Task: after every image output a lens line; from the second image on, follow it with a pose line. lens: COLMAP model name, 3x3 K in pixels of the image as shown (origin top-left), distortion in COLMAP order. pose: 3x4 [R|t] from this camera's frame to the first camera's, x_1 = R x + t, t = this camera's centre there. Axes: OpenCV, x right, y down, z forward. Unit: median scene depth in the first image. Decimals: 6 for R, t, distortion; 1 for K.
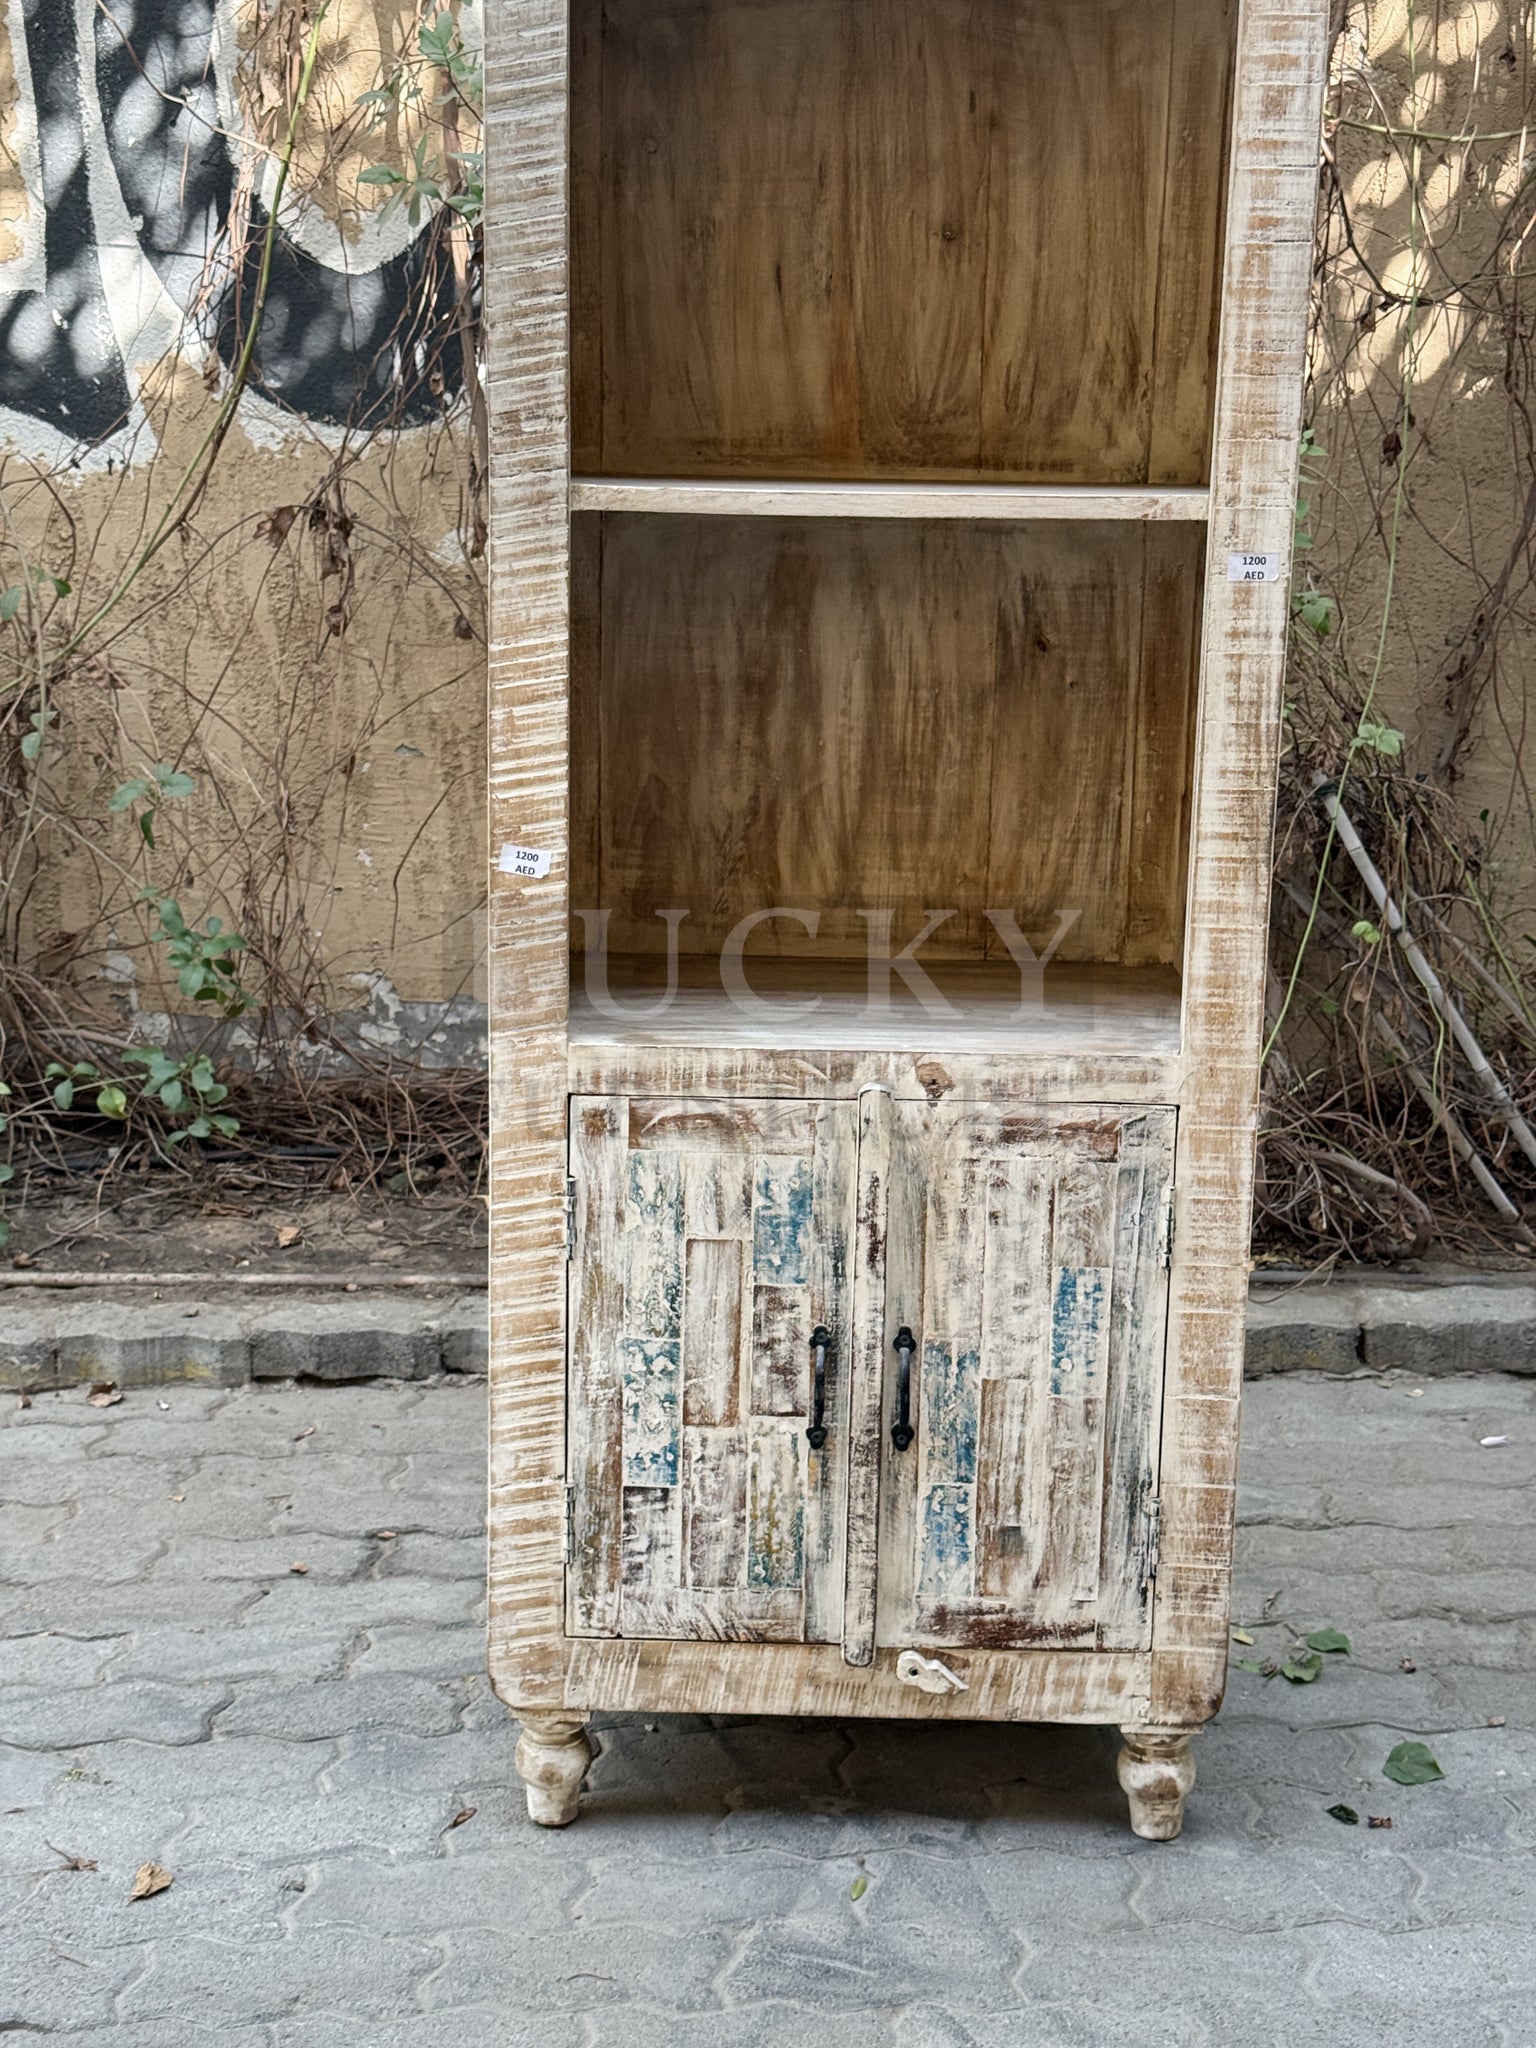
lens RADIAL K [[2894.0, 0, 757.8], [0, 2894.0, 1052.5], [0, 0, 1]] dist [0.182329, 0.000000]
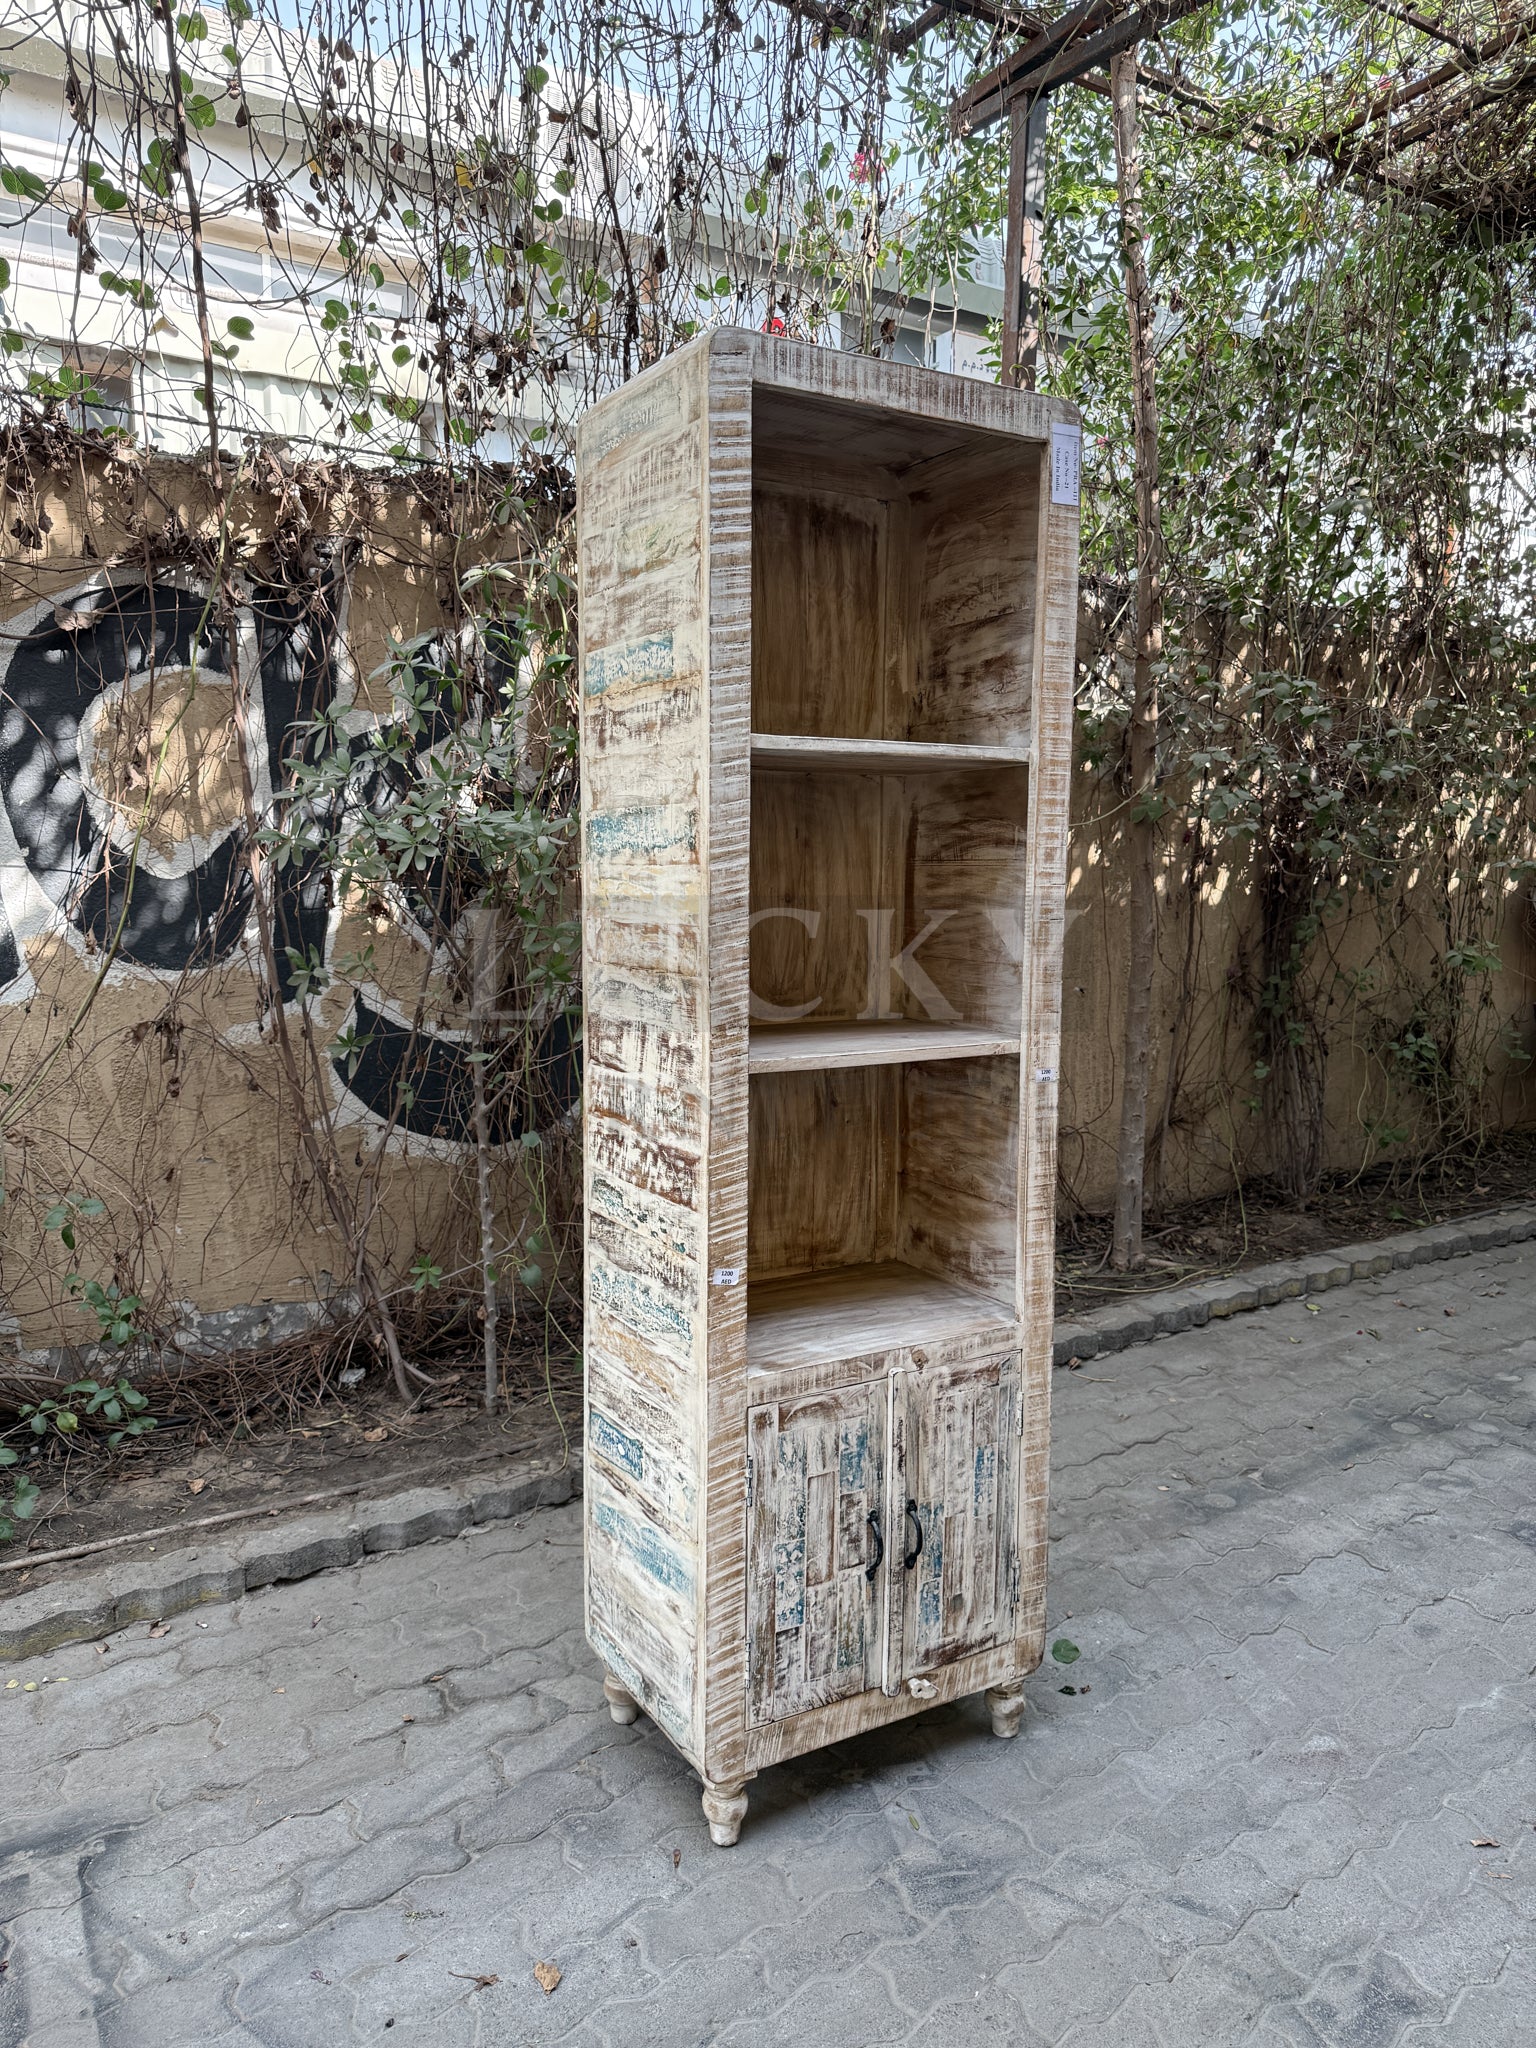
lens RADIAL K [[1469.8, 0, 778.3], [0, 1469.8, 1020.9], [0, 0, 1]] dist [0.034069, -0.032981]
pose [[0.851112, -0.067127, 0.520675, -0.468223], [0.121353, 0.990087, -0.070722, -0.142435], [-0.510766, 0.123378, 0.850821, 0.220002]]
